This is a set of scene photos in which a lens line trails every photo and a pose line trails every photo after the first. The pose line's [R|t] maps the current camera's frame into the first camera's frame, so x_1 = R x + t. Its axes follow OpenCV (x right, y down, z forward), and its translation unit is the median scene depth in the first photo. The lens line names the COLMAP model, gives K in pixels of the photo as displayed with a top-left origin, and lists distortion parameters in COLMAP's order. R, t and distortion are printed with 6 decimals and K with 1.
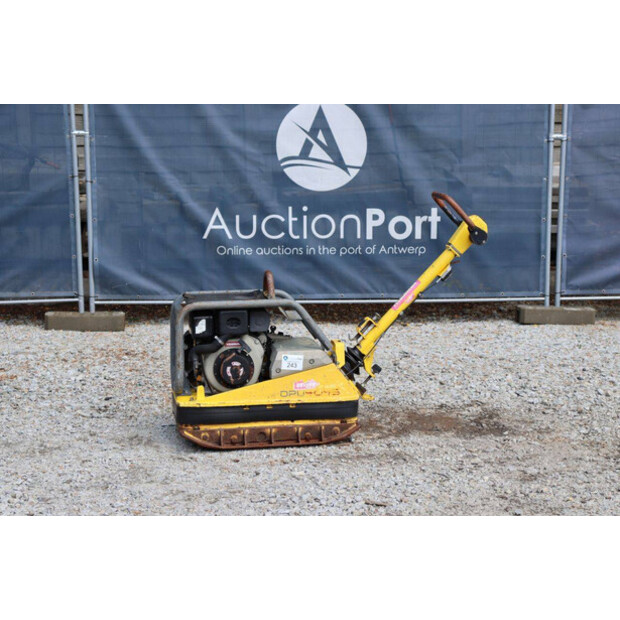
lens RADIAL K [[1447.6, 0, 313.8], [0, 1447.6, 313.9], [0, 0, 1]] dist [0.369840, 1.046548]
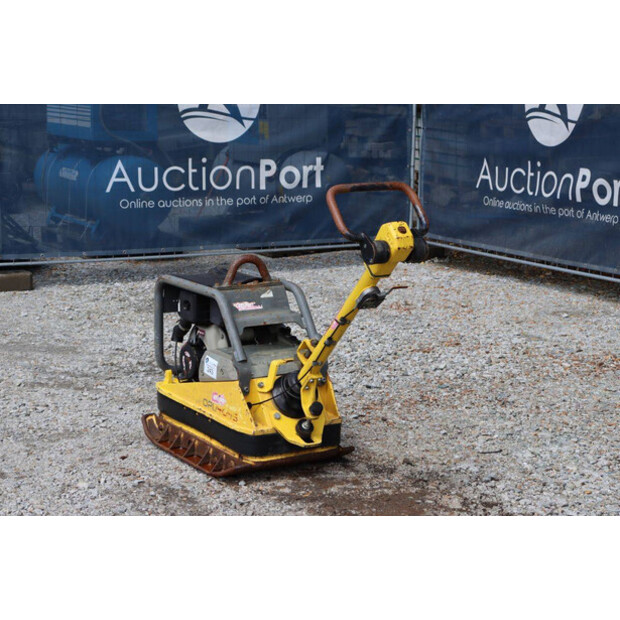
lens RADIAL K [[1381.9, 0, 310.5], [0, 1381.9, 317.8], [0, 0, 1]] dist [0.351430, 0.018668]
pose [[0.363355, 0.183354, -0.913430, 0.691223], [-0.152467, 0.978927, 0.135851, -0.105109], [0.919090, 0.089906, 0.383654, 0.725241]]
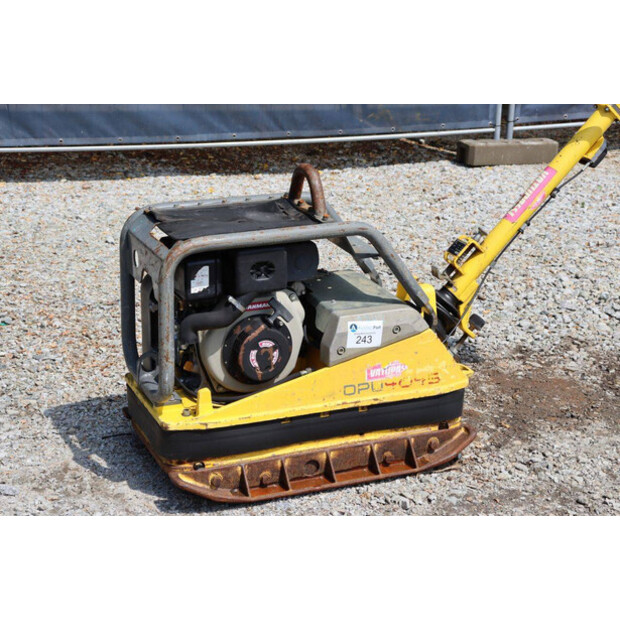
lens RADIAL K [[1360.7, 0, 309.7], [0, 1360.7, 311.0], [0, 0, 1]] dist [0.310500, 1.000313]
pose [[0.974499, -0.057430, 0.216919, -0.142614], [0.020255, 0.985261, 0.169856, -0.061990], [-0.223477, -0.161131, 0.961298, 0.490335]]
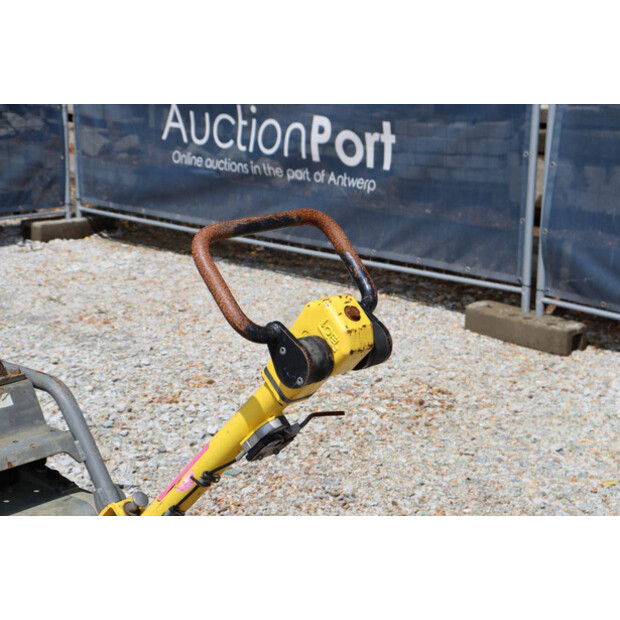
lens RADIAL K [[1447.6, 0, 313.8], [0, 1447.6, 313.9], [0, 0, 1]] dist [0.369840, 1.046548]
pose [[0.633483, 0.195051, -0.748769, 0.359488], [-0.134603, 0.980731, 0.141597, -0.110421], [0.761959, 0.011087, 0.647530, 0.782527]]
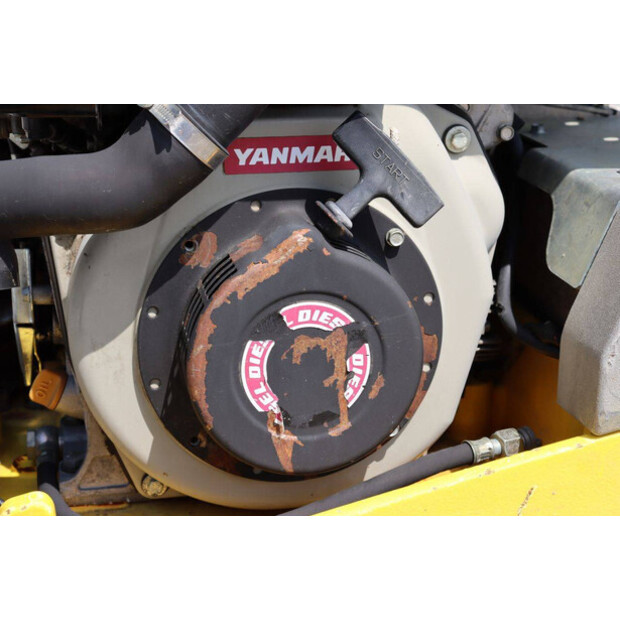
lens RADIAL K [[1276.1, 0, 310.0], [0, 1276.1, 310.0], [0, 0, 1]] dist [0.271580, 0.614739]
pose [[0.999626, 0.000217, 0.027351, -0.055136], [-0.004402, 0.988208, 0.153052, 0.016501], [-0.026995, -0.153115, 0.987840, 0.861507]]
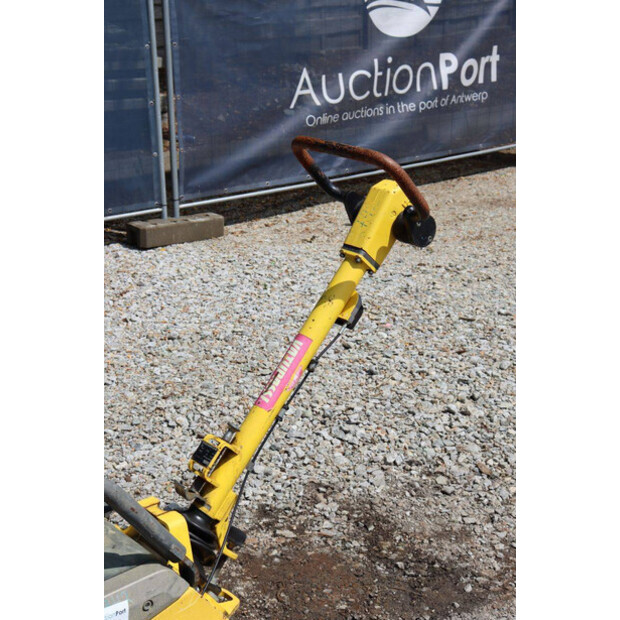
lens RADIAL K [[1106.9, 0, 306.5], [0, 1106.9, 317.5], [0, 0, 1]] dist [0.197404, 0.127090]
pose [[0.859670, -0.176958, 0.479221, -0.095502], [0.087205, 0.975152, 0.203651, -0.100783], [-0.503351, -0.133282, 0.853741, 0.701973]]
